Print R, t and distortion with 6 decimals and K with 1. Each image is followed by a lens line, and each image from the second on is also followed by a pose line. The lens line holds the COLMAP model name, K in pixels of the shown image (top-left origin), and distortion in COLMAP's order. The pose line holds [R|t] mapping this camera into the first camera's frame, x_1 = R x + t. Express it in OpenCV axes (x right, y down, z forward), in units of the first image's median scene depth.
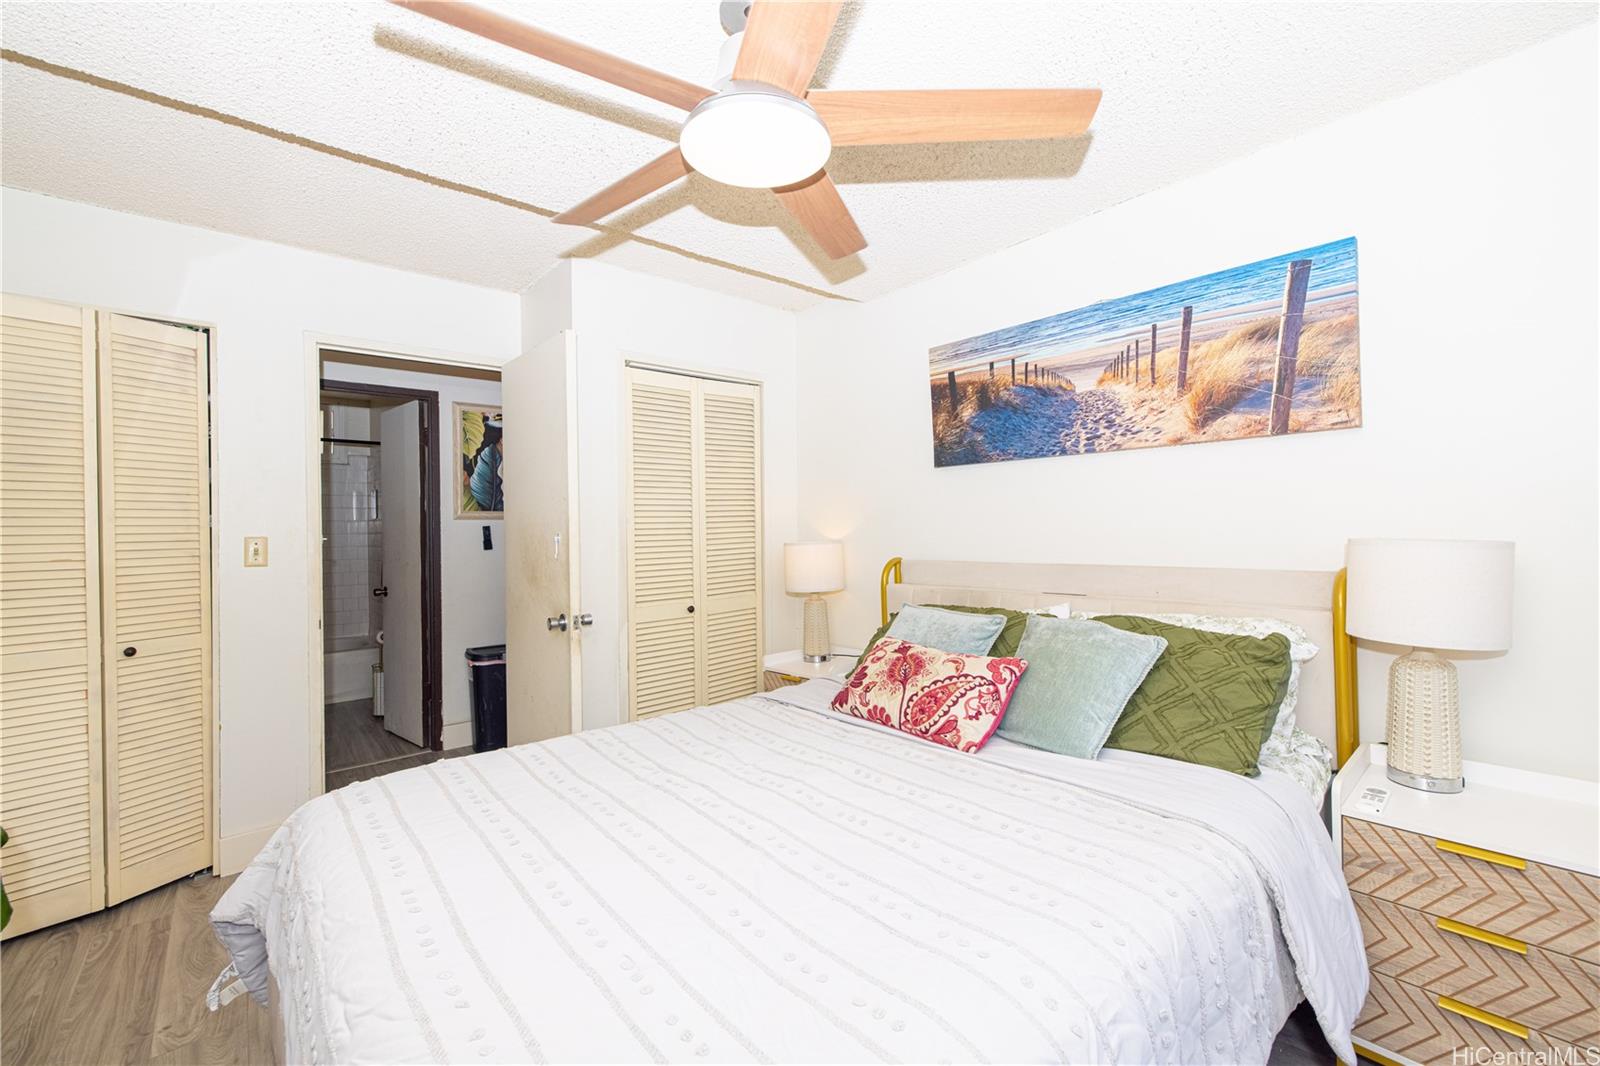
lens RADIAL K [[669.5, 0, 800.0], [0, 669.5, 533.0], [0, 0, 1]] dist [0.001564, 0.000361]
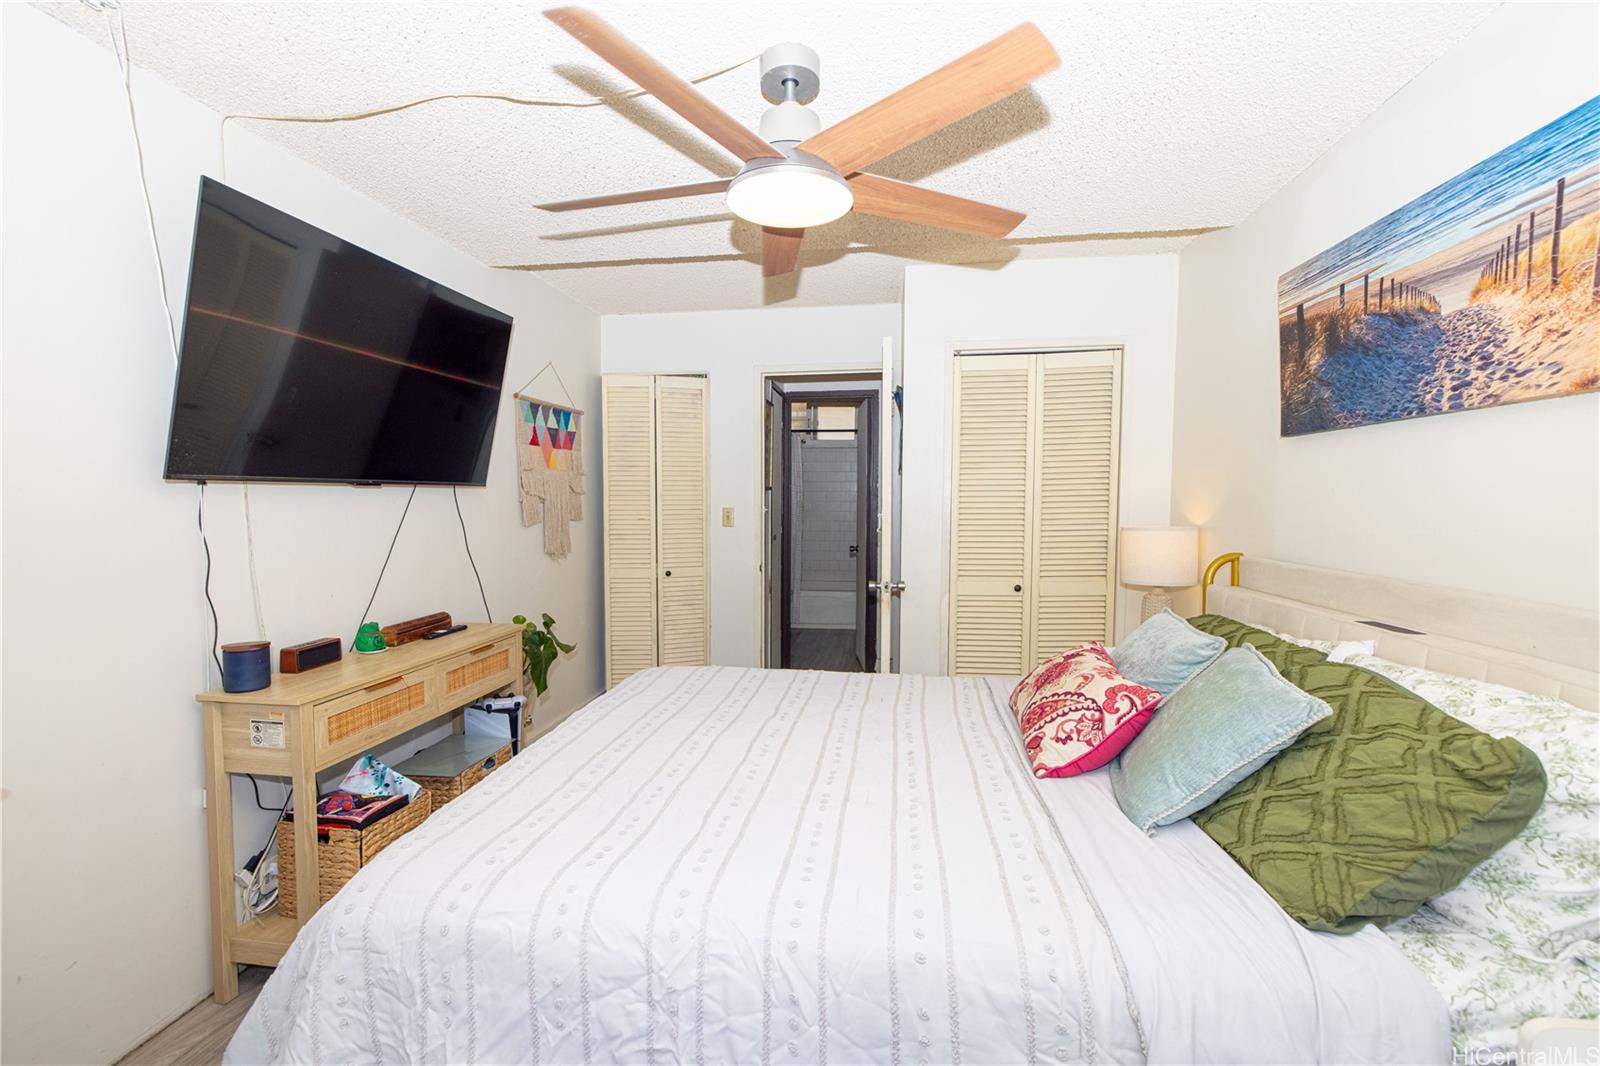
lens RADIAL K [[669.5, 0, 800.0], [0, 669.5, 533.0], [0, 0, 1]] dist [0.001564, 0.000361]
pose [[0.660950, 0.054563, -0.748443, 0.512066], [-0.014252, 0.998086, 0.060176, -0.035035], [0.750294, -0.029107, 0.660463, 0.124664]]
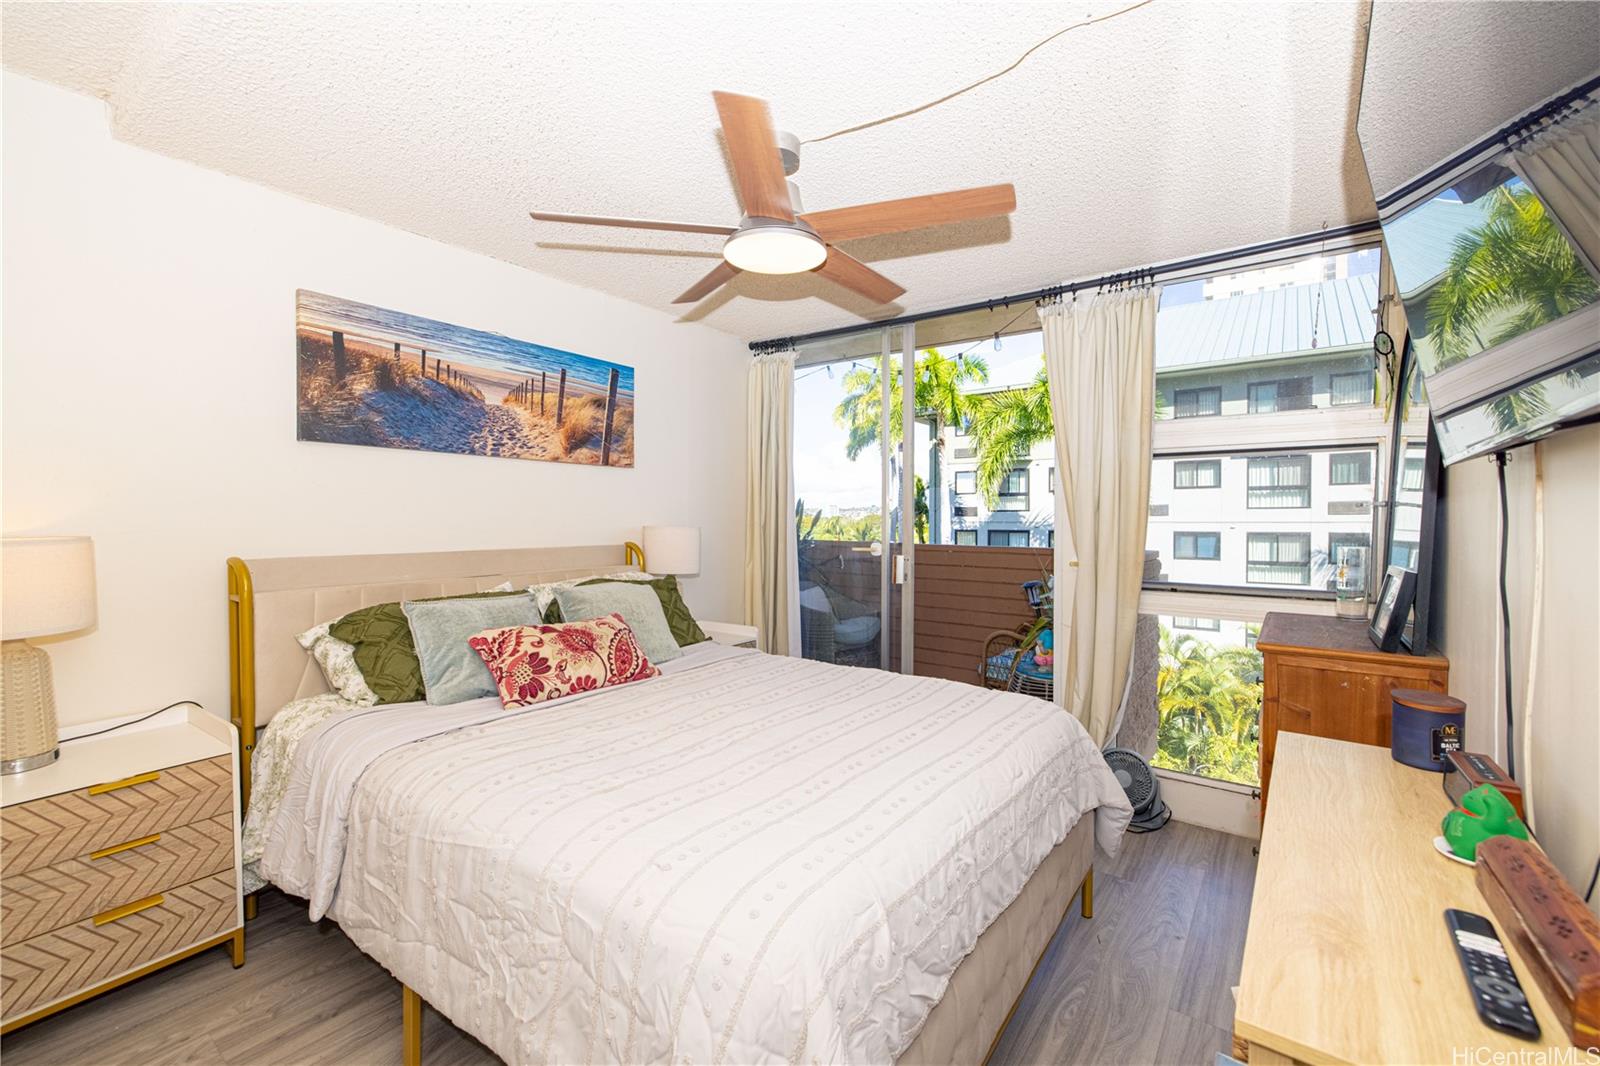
lens RADIAL K [[669.5, 0, 800.0], [0, 669.5, 533.0], [0, 0, 1]] dist [0.001564, 0.000361]
pose [[-0.227202, -0.005671, 0.973831, -0.878455], [0.006247, 0.999954, 0.007281, 0.012291], [-0.973828, 0.007738, -0.227156, 0.754487]]
